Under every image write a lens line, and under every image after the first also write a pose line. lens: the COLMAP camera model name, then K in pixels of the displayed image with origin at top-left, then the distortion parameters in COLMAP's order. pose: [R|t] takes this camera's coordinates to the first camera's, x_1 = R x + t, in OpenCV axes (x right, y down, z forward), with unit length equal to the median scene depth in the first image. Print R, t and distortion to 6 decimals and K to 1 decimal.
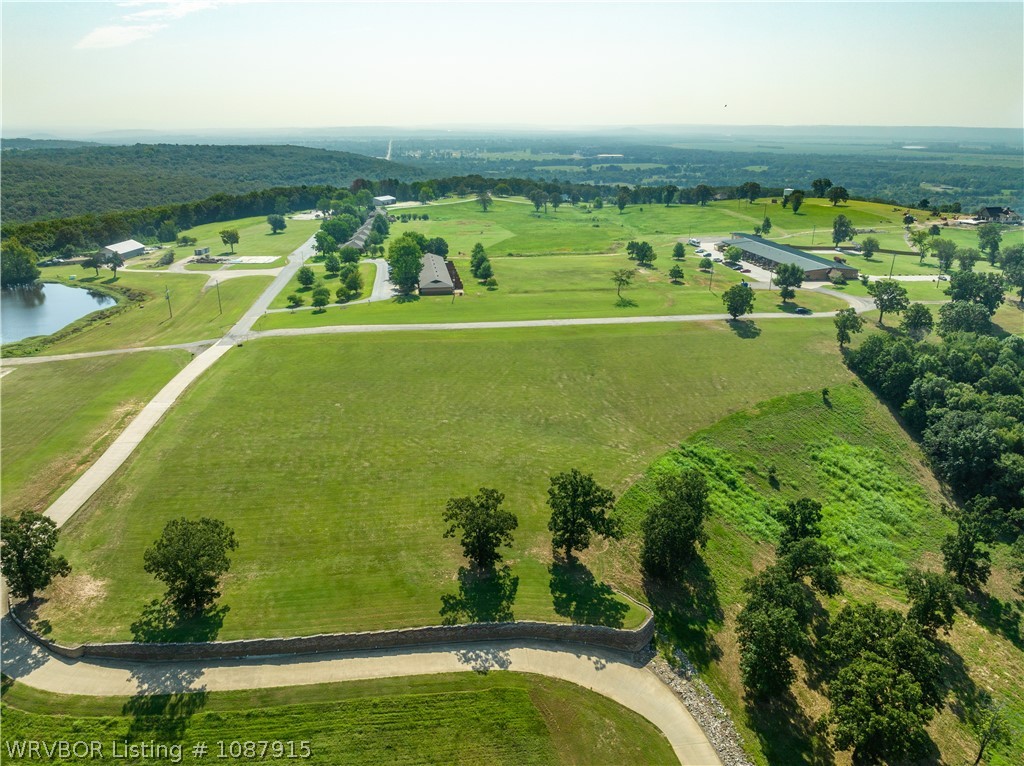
lens RADIAL K [[737.5, 0, 512.0], [0, 737.5, 383.0], [0, 0, 1]] dist [-0.041314, 0.027301]
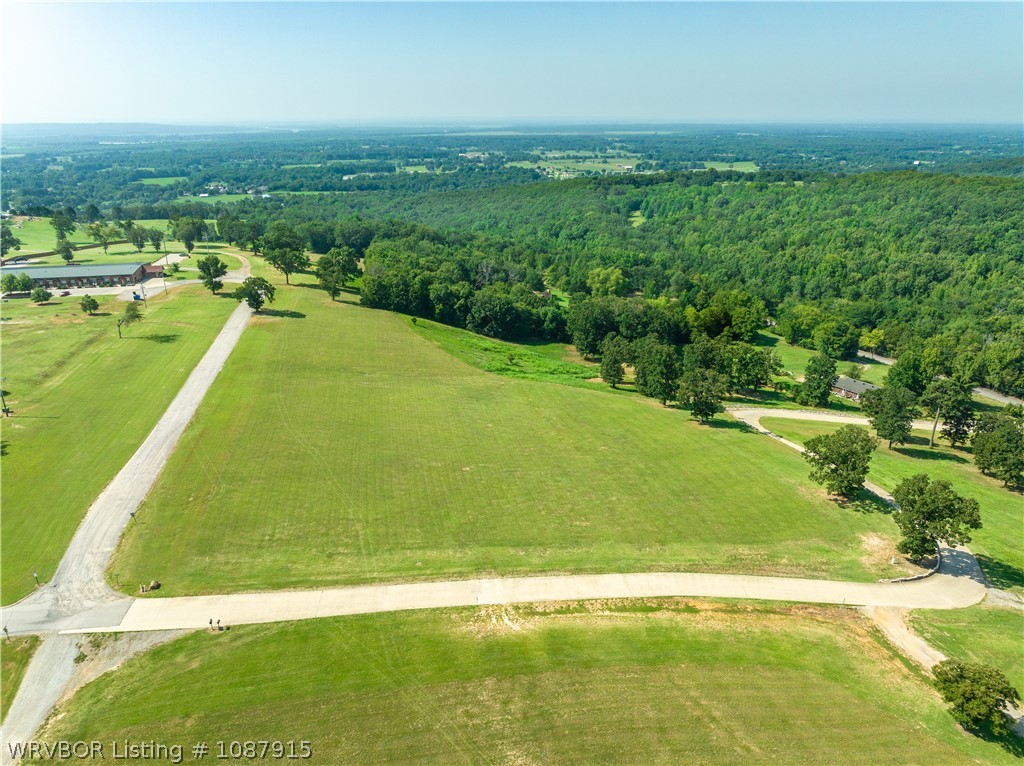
lens RADIAL K [[737.5, 0, 512.0], [0, 737.5, 383.0], [0, 0, 1]] dist [-0.041314, 0.027301]
pose [[-0.035641, -0.342371, 0.938889, -1.382429], [0.338312, 0.879882, 0.333696, -0.436020], [-0.940359, 0.329531, 0.084469, 1.226600]]
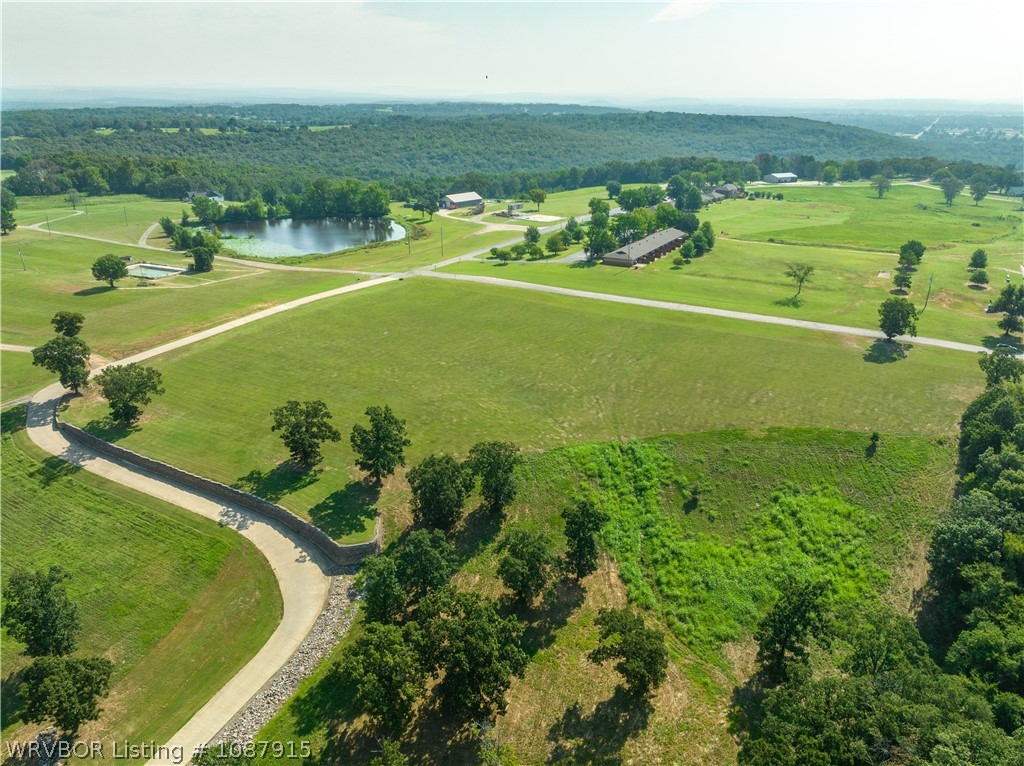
lens RADIAL K [[773.8, 0, 512.0], [0, 773.8, 383.0], [0, 0, 1]] dist [-0.029429, 0.002611]
pose [[0.788115, 0.216224, -0.576300, 0.938666], [-0.204822, 0.975038, 0.085726, -0.056212], [0.580451, 0.050477, 0.812729, 0.168778]]
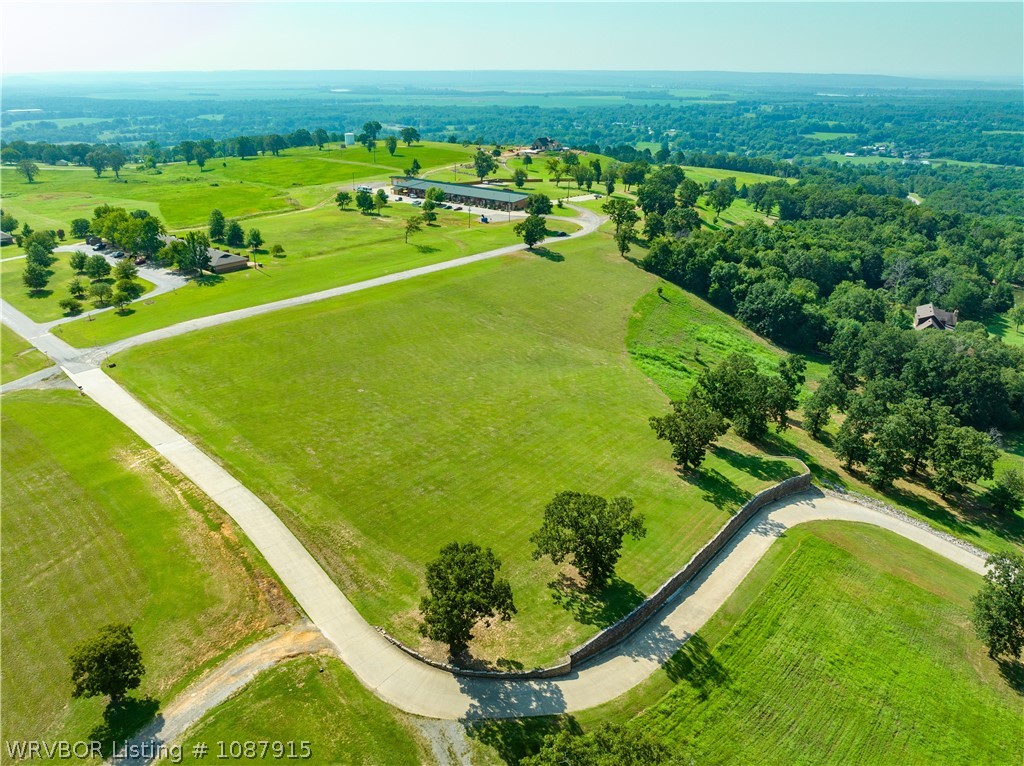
lens RADIAL K [[769.6, 0, 468.0], [0, 769.6, 380.4], [0, 0, 1]] dist [-0.022557, -0.002606]
pose [[0.784572, -0.234175, 0.574115, -0.959114], [0.207836, 0.971694, 0.112319, -0.085439], [-0.584166, 0.031200, 0.811034, 0.245512]]
